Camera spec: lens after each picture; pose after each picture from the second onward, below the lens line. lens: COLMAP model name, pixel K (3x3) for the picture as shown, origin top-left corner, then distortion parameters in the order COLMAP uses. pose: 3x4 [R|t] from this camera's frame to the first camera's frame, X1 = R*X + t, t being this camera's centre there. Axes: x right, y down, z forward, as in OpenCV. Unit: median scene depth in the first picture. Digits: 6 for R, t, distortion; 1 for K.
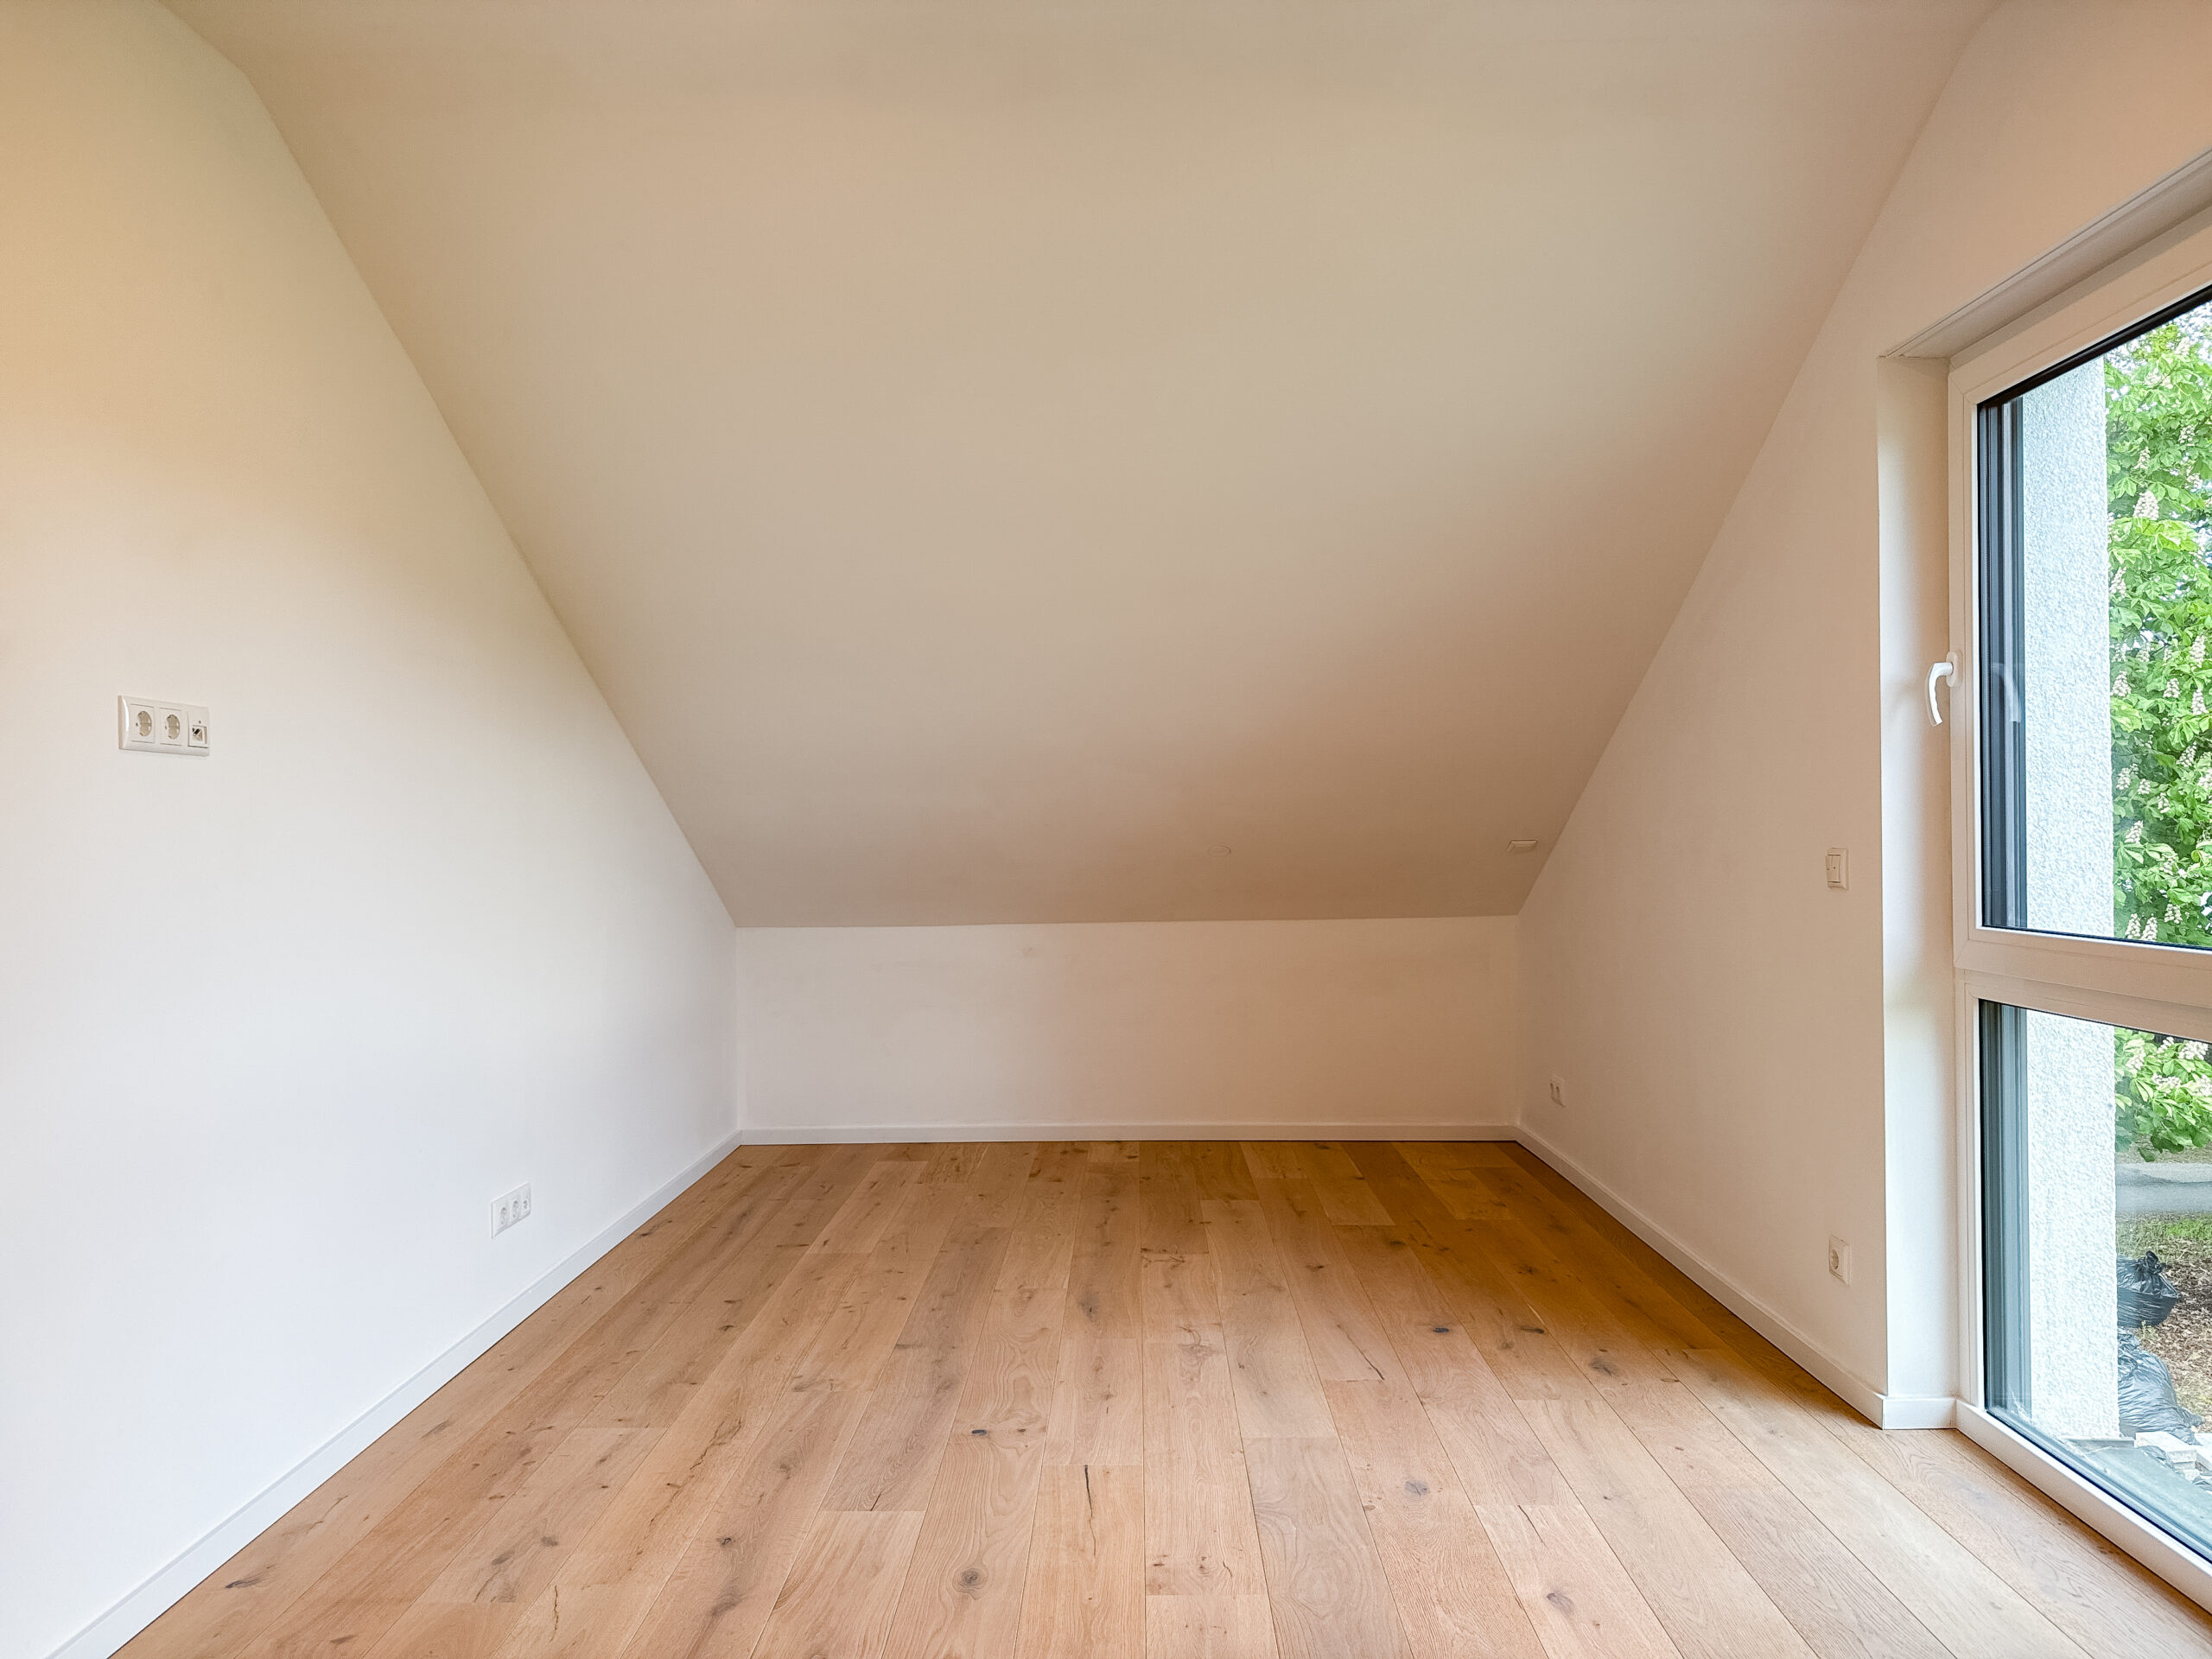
lens RADIAL K [[1572.6, 0, 1107.0], [0, 1572.6, 832.6], [0, 0, 1]] dist [0.000121, -0.005842]
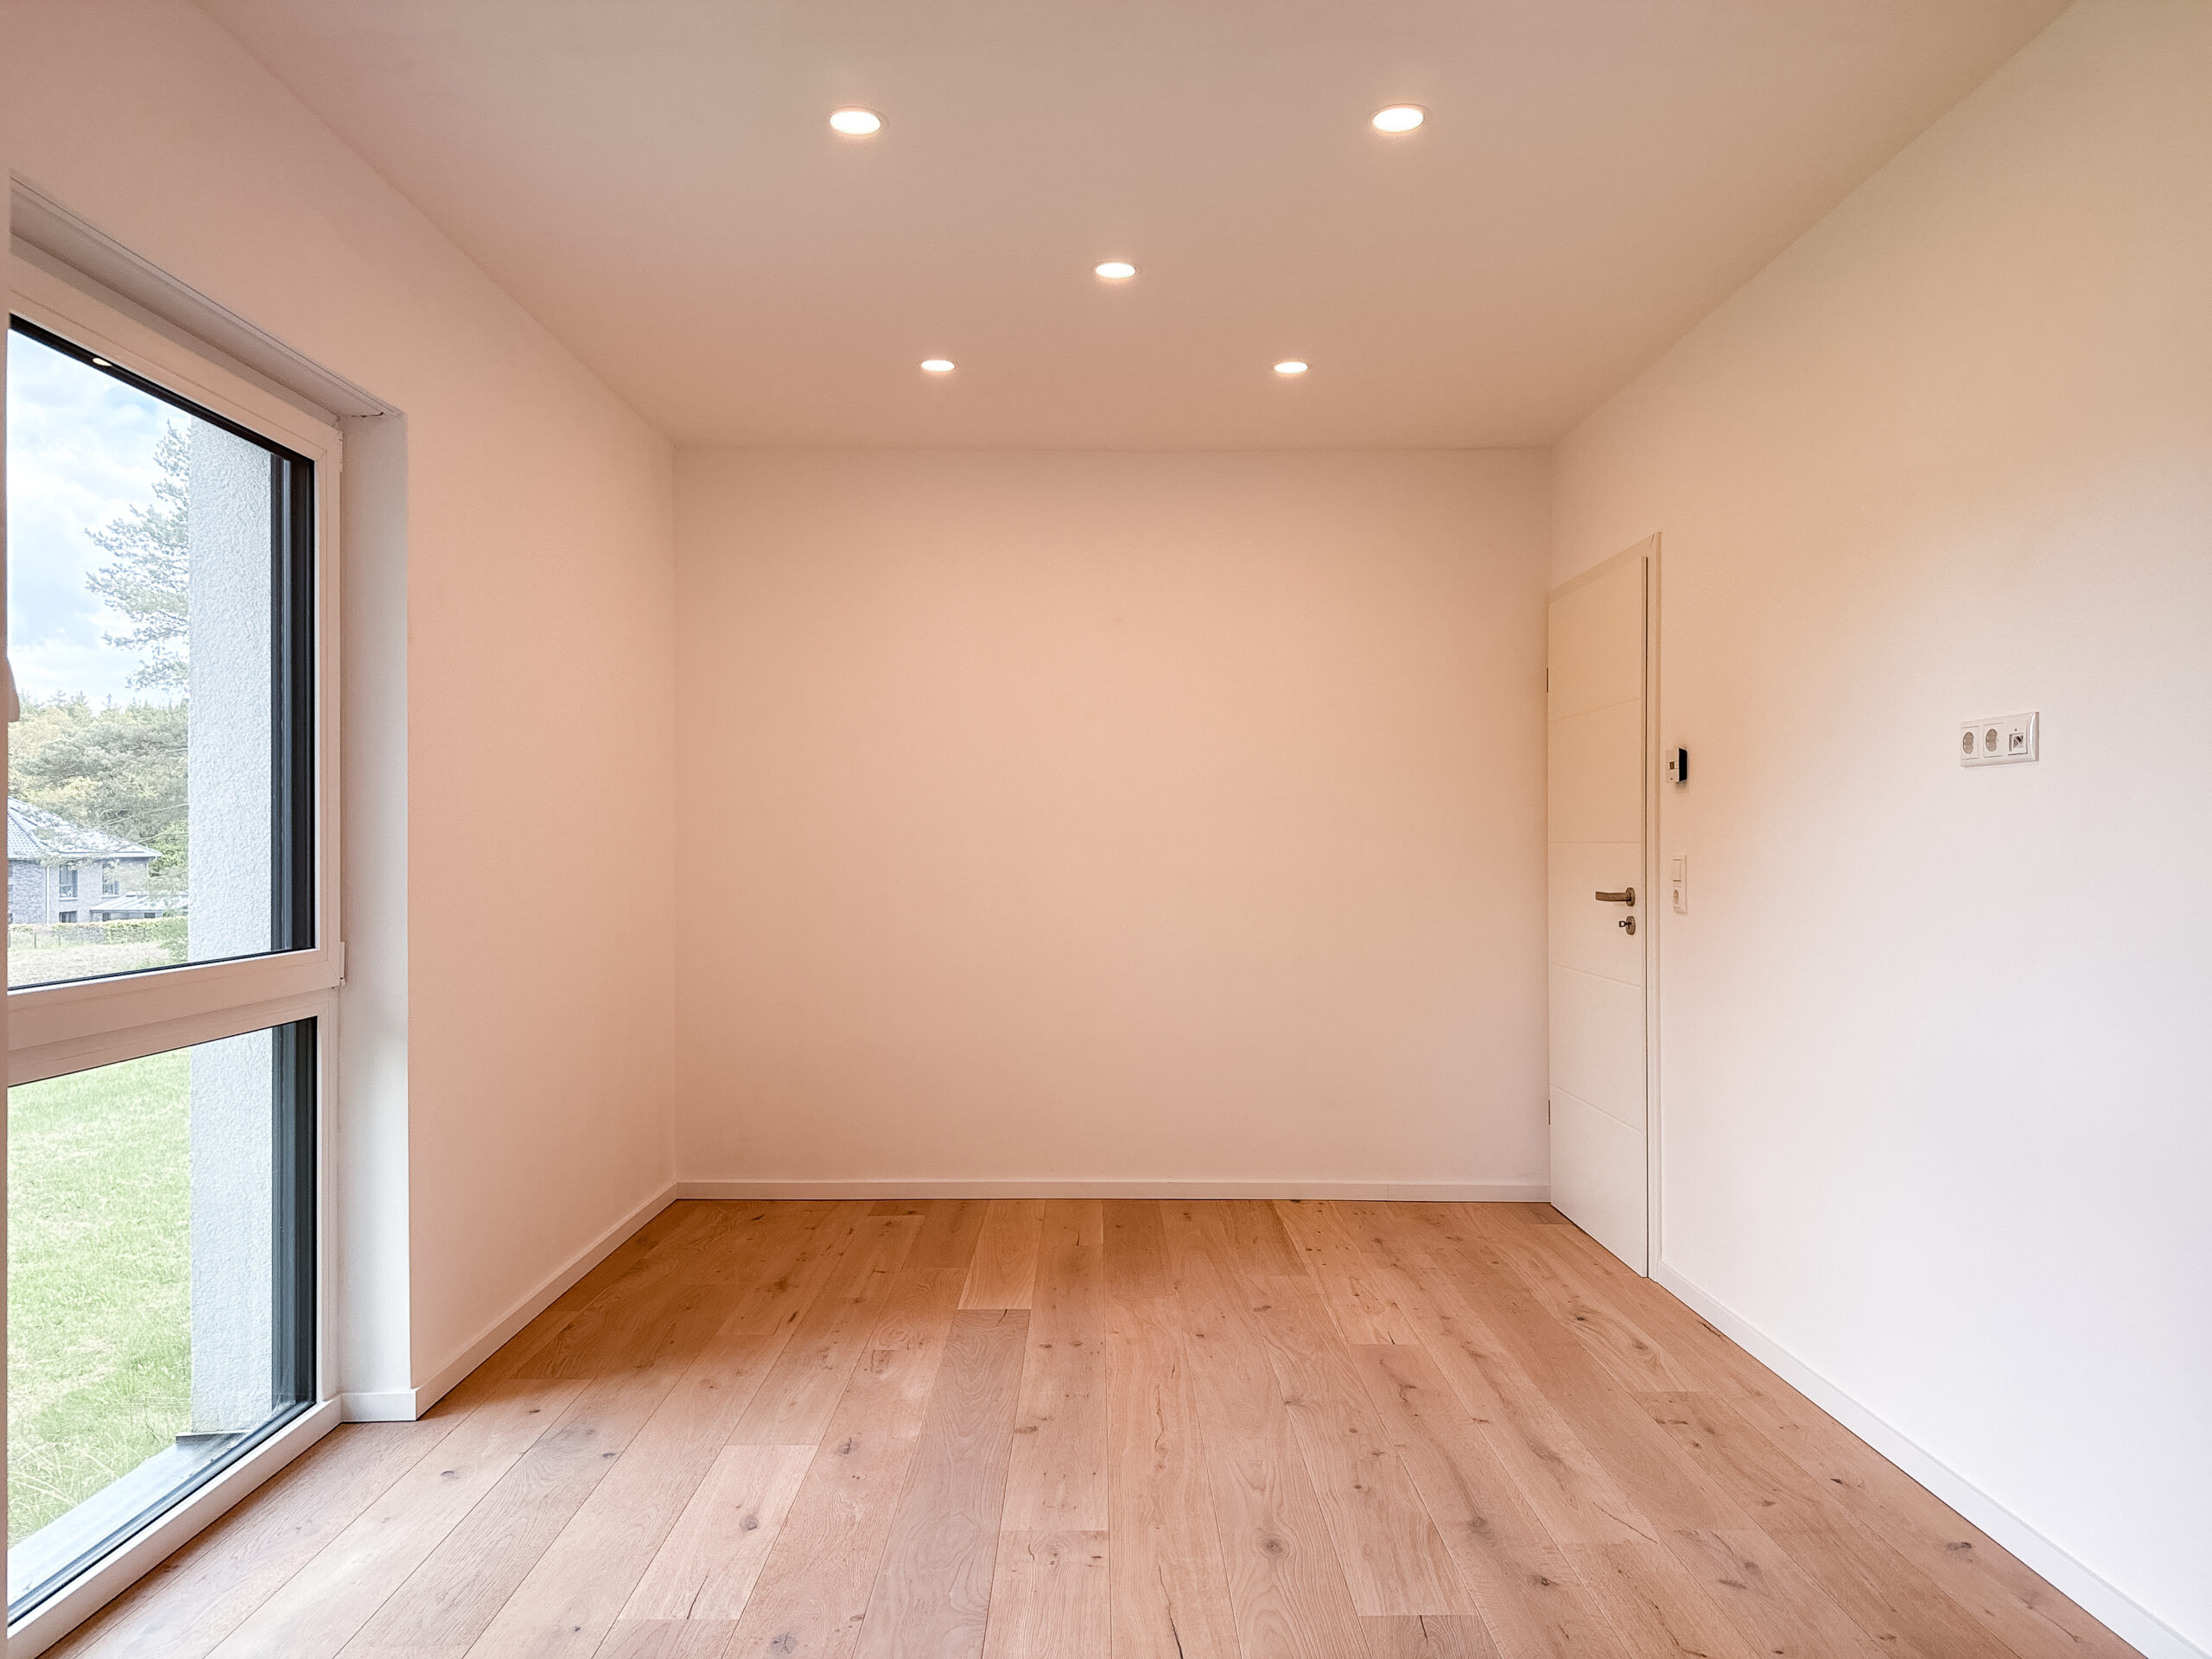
lens RADIAL K [[1572.6, 0, 1106.8], [0, 1572.6, 833.1], [0, 0, 1]] dist [0.000121, -0.005842]
pose [[-0.999584, 0.014683, -0.024833, 0.044945], [0.014835, 0.999872, -0.005966, -0.005810], [0.024742, -0.006332, -0.999674, 2.046533]]
